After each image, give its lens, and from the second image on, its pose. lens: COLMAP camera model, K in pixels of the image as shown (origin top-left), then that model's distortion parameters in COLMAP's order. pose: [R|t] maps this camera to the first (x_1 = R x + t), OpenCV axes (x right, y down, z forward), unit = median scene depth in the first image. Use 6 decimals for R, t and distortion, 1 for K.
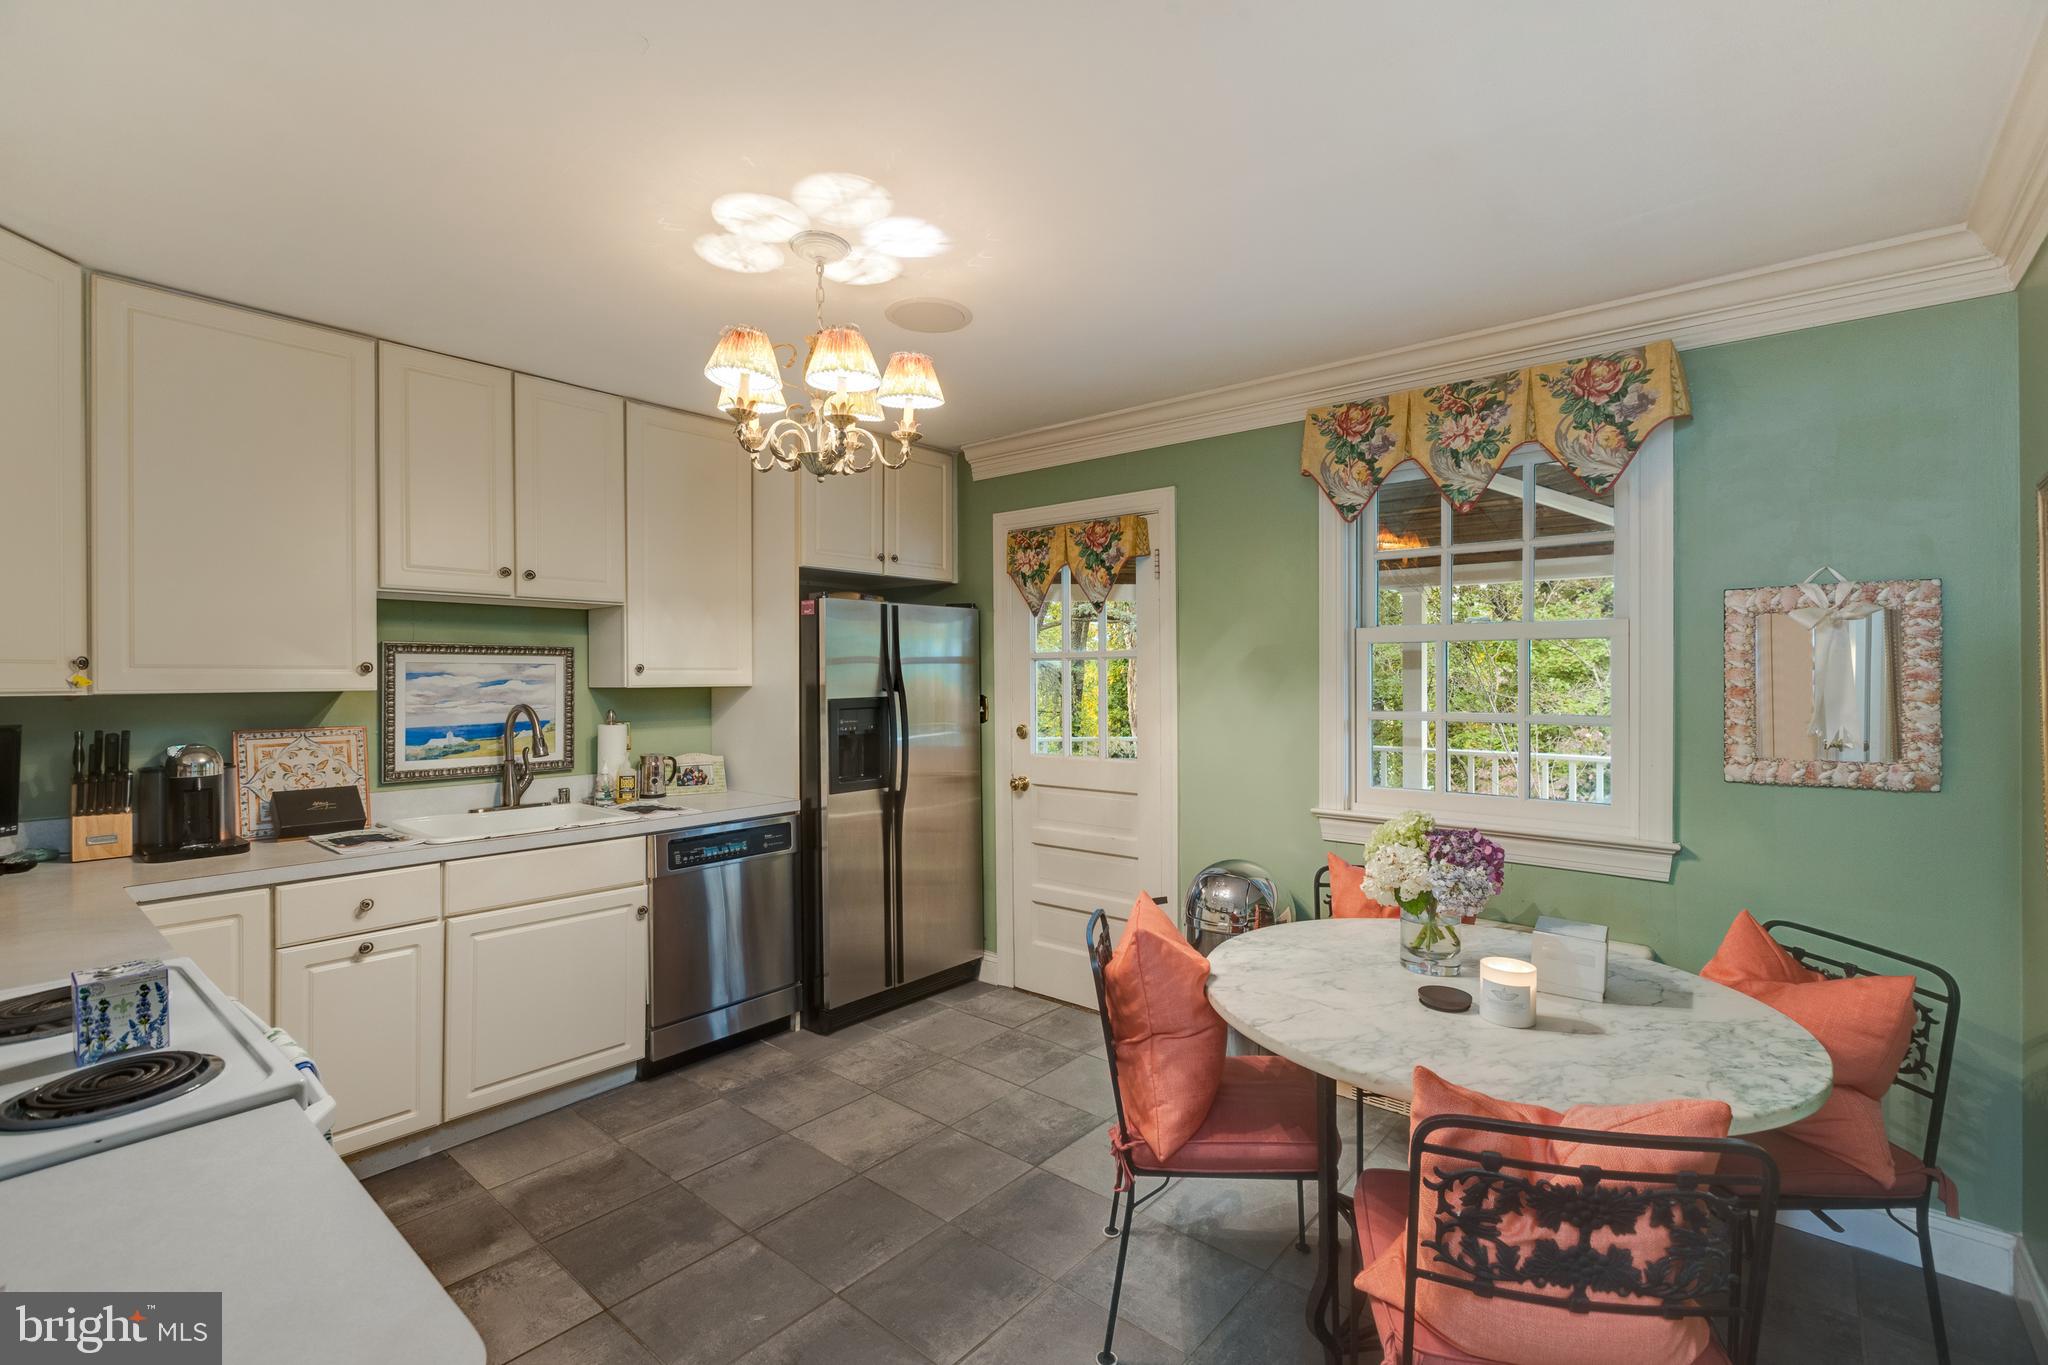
lens RADIAL K [[903.1, 0, 1029.4], [0, 903.1, 682.2], [0, 0, 1]] dist [-0.003890, -0.000477]
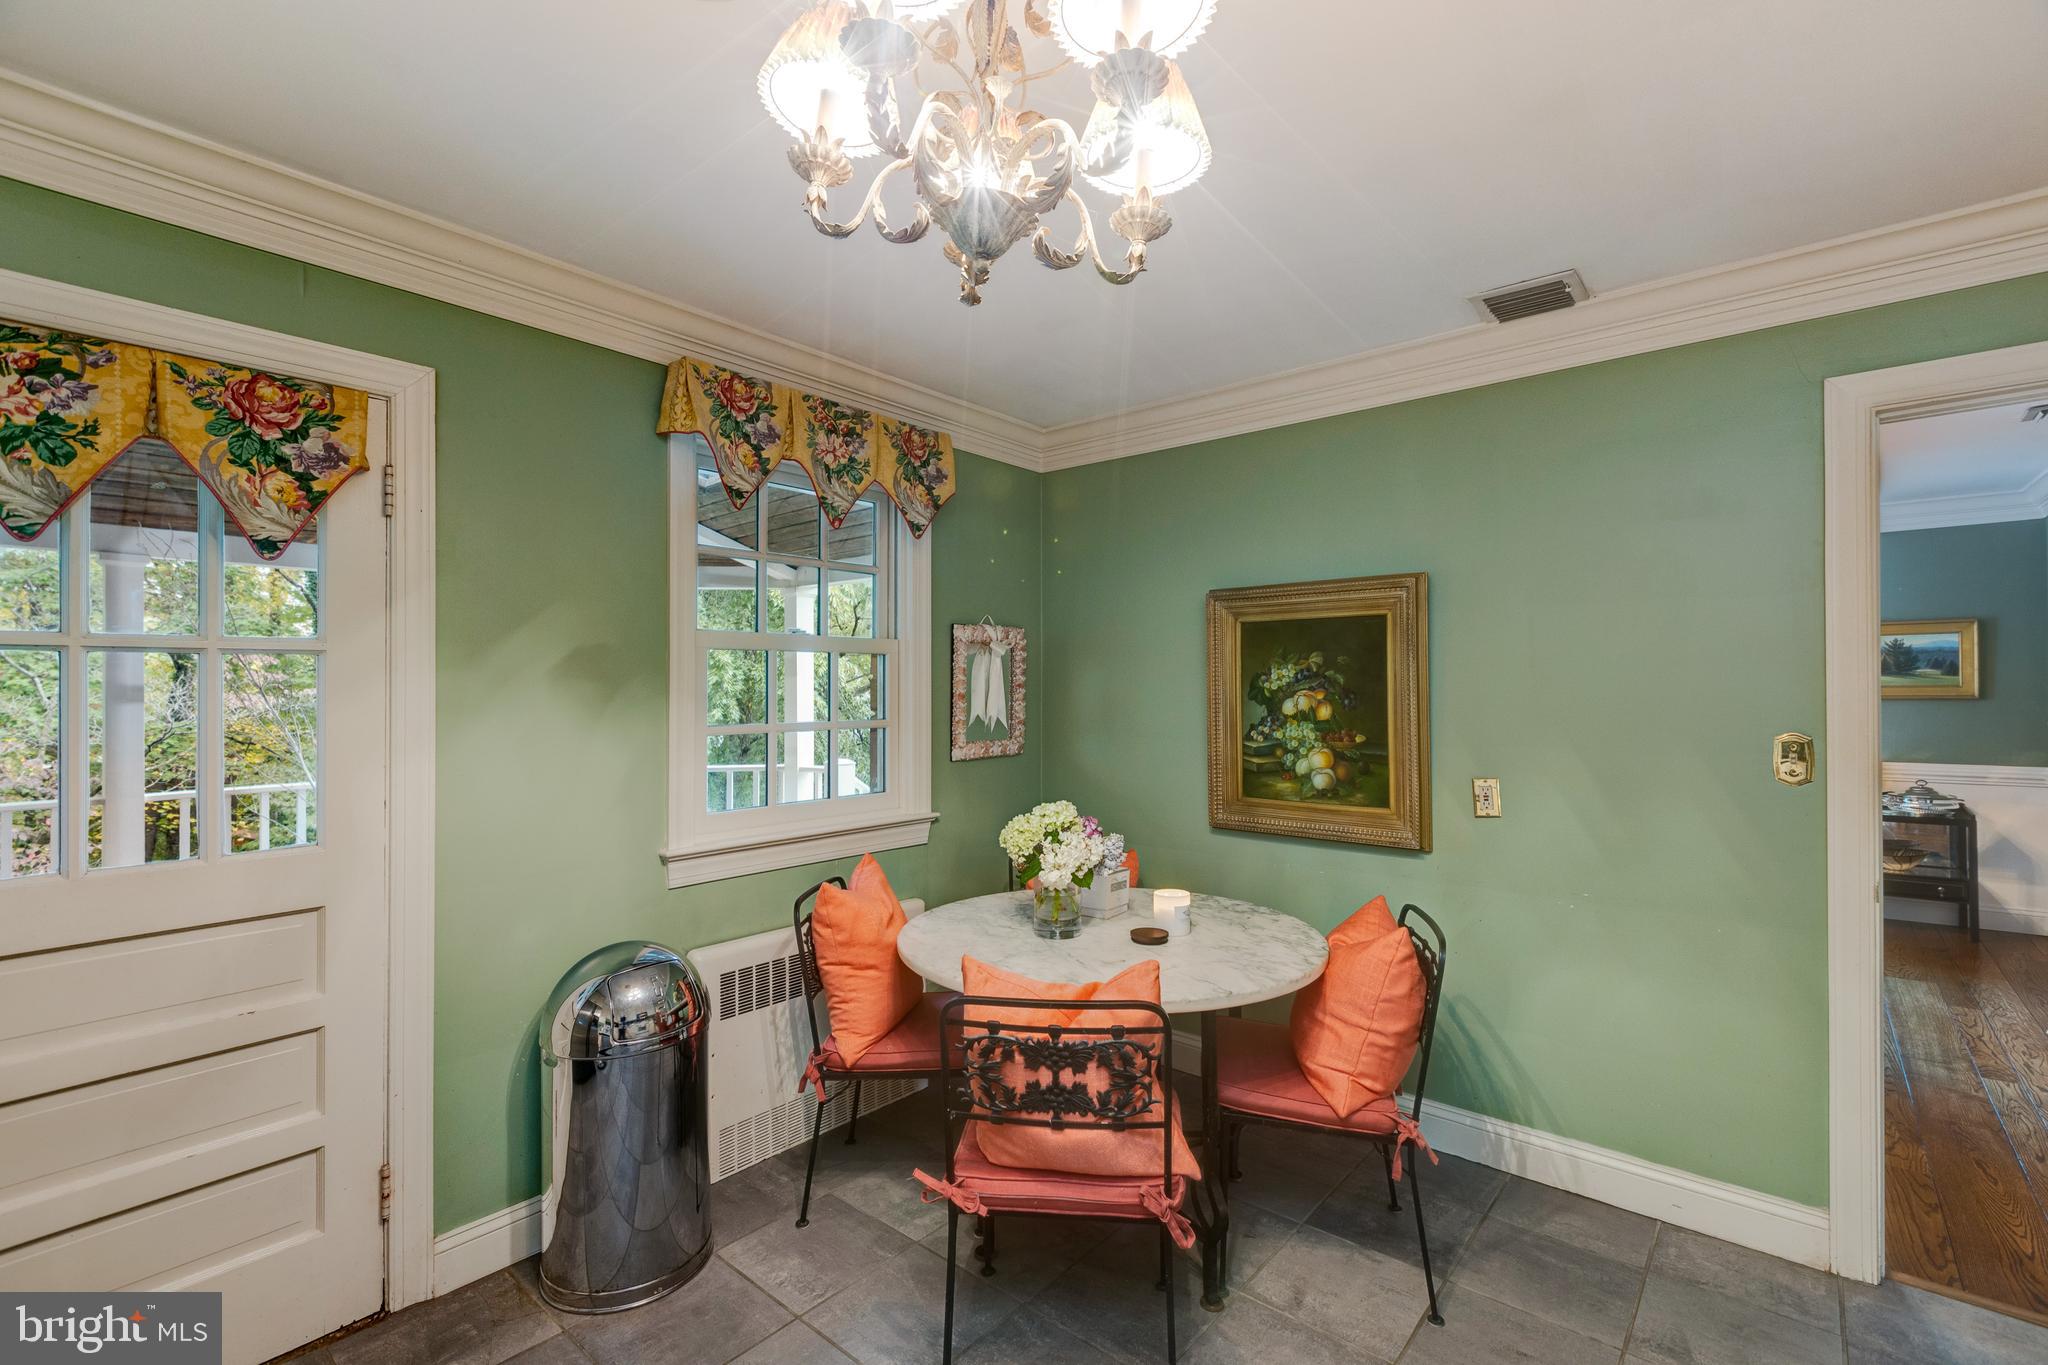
lens RADIAL K [[903.1, 0, 1030.5], [0, 903.1, 676.3], [0, 0, 1]] dist [-0.003890, -0.000477]
pose [[0.006725, 0.009394, 0.999933, -0.567055], [0.008342, 0.999921, -0.009450, -0.006118], [-0.999943, 0.008405, 0.006646, 0.790516]]
